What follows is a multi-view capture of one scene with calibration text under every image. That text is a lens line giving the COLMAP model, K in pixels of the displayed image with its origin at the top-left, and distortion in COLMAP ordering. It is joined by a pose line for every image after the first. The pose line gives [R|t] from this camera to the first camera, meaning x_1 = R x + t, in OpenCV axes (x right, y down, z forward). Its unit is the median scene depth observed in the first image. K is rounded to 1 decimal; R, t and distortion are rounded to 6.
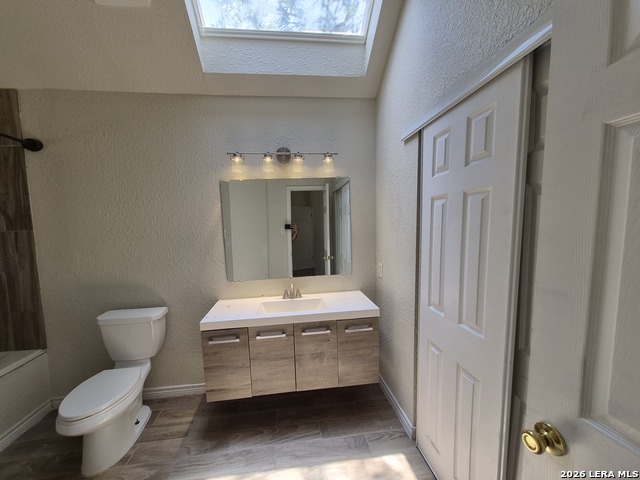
lens RADIAL K [[252.0, 0, 315.9], [0, 252.0, 246.9], [0, 0, 1]] dist [0.000997, 0.000737]
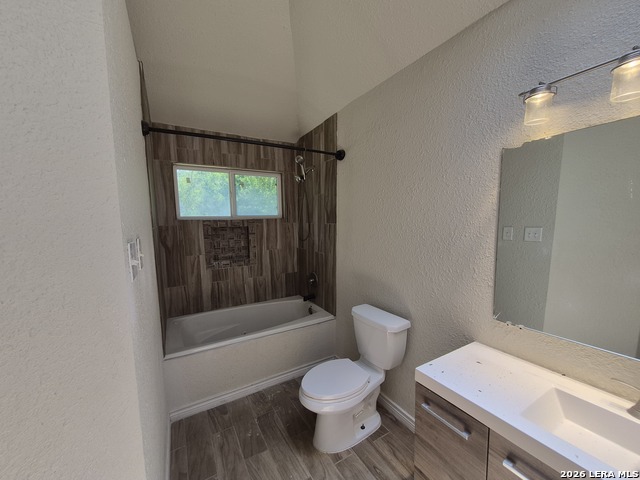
lens RADIAL K [[252.0, 0, 314.9], [0, 252.0, 247.7], [0, 0, 1]] dist [0.000997, 0.000737]
pose [[0.385343, 0.122155, -0.914652, 0.018955], [-0.081190, 0.991843, 0.098259, -0.062254], [0.919195, 0.036397, 0.392118, 0.409379]]
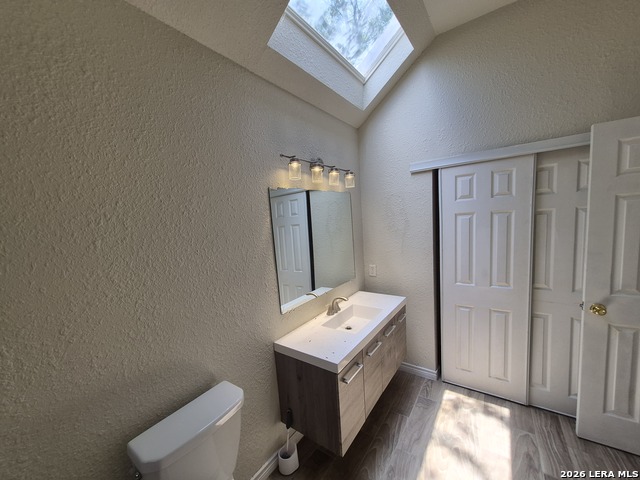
lens RADIAL K [[252.0, 0, 314.0], [0, 252.0, 247.7], [0, 0, 1]] dist [0.000997, 0.000737]
pose [[0.677506, -0.094067, 0.729477, -0.937389], [0.114426, 0.993193, 0.021800, -0.086876], [-0.726562, 0.068701, 0.683658, 0.413716]]
